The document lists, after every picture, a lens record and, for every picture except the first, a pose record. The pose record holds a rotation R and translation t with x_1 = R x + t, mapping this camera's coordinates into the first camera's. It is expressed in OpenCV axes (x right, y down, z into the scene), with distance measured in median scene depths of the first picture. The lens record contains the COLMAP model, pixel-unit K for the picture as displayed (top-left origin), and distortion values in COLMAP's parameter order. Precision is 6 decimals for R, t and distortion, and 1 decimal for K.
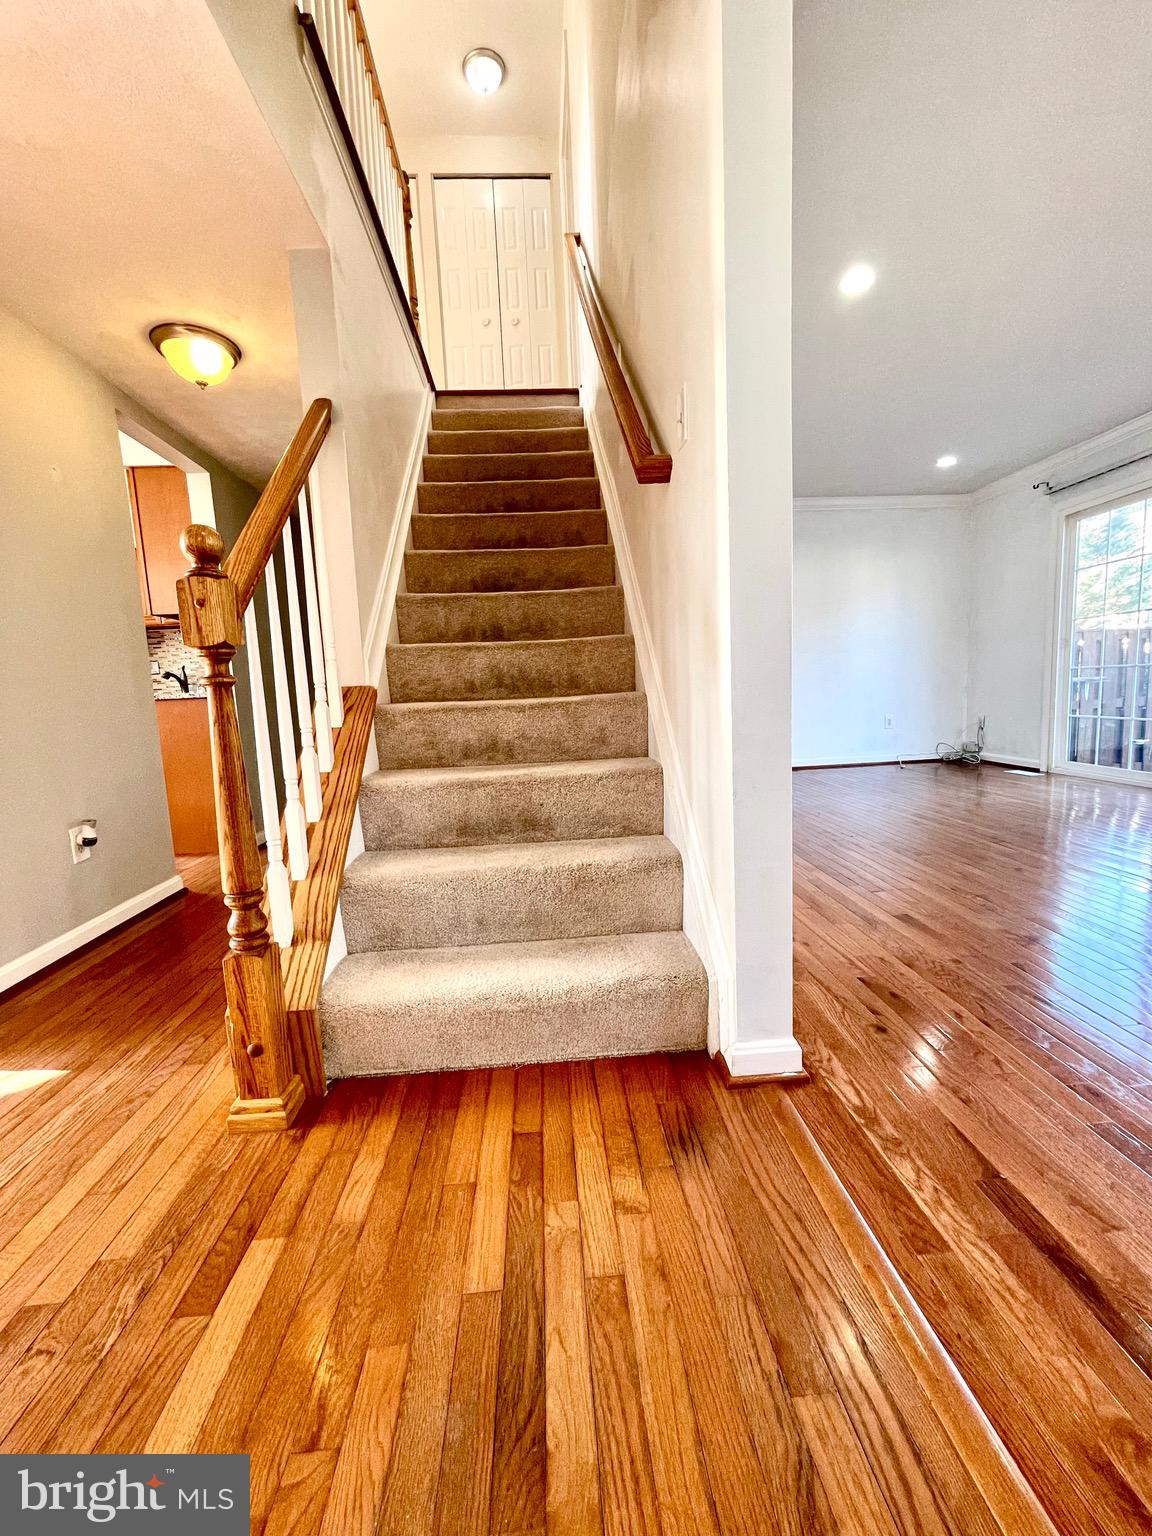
lens RADIAL K [[623.6, 0, 575.0], [0, 623.6, 768.6], [0, 0, 1]] dist [-0.004436, 0.002517]
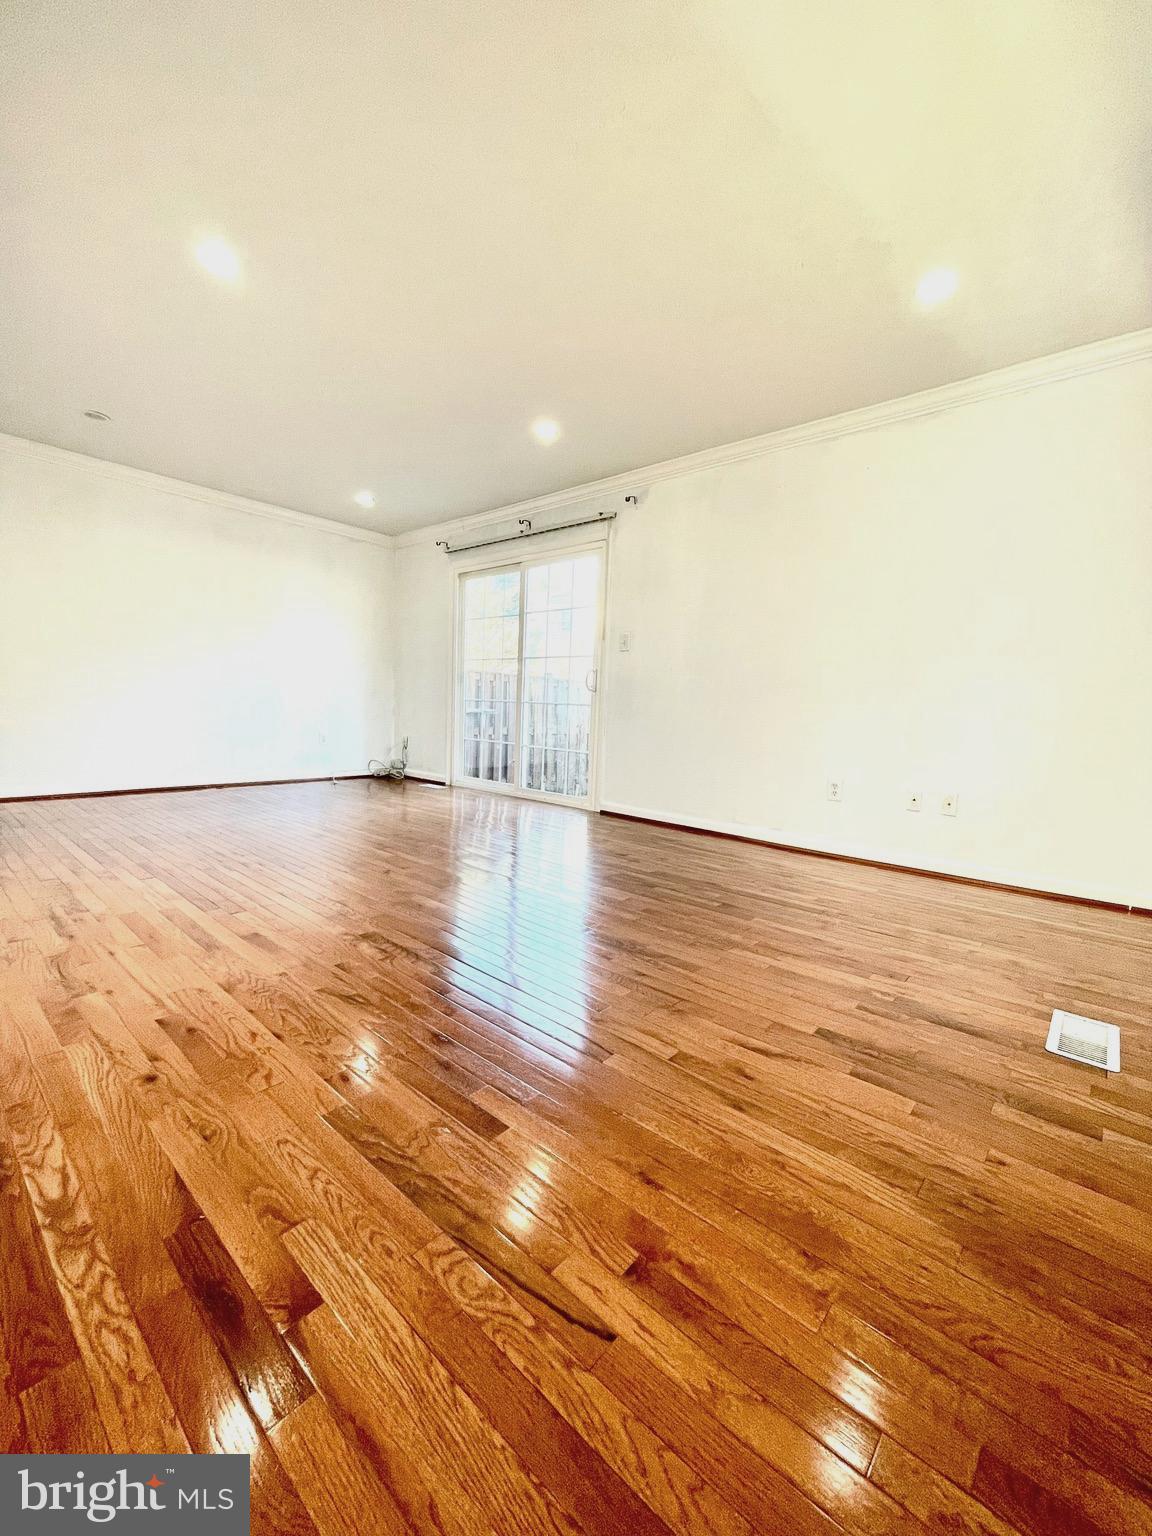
lens RADIAL K [[623.6, 0, 578.1], [0, 623.6, 773.5], [0, 0, 1]] dist [-0.004436, 0.002517]
pose [[0.699188, 0.000458, 0.714938, 0.269503], [0.015233, 0.999763, -0.015537, 0.018298], [-0.714776, 0.021754, 0.699015, -0.028698]]
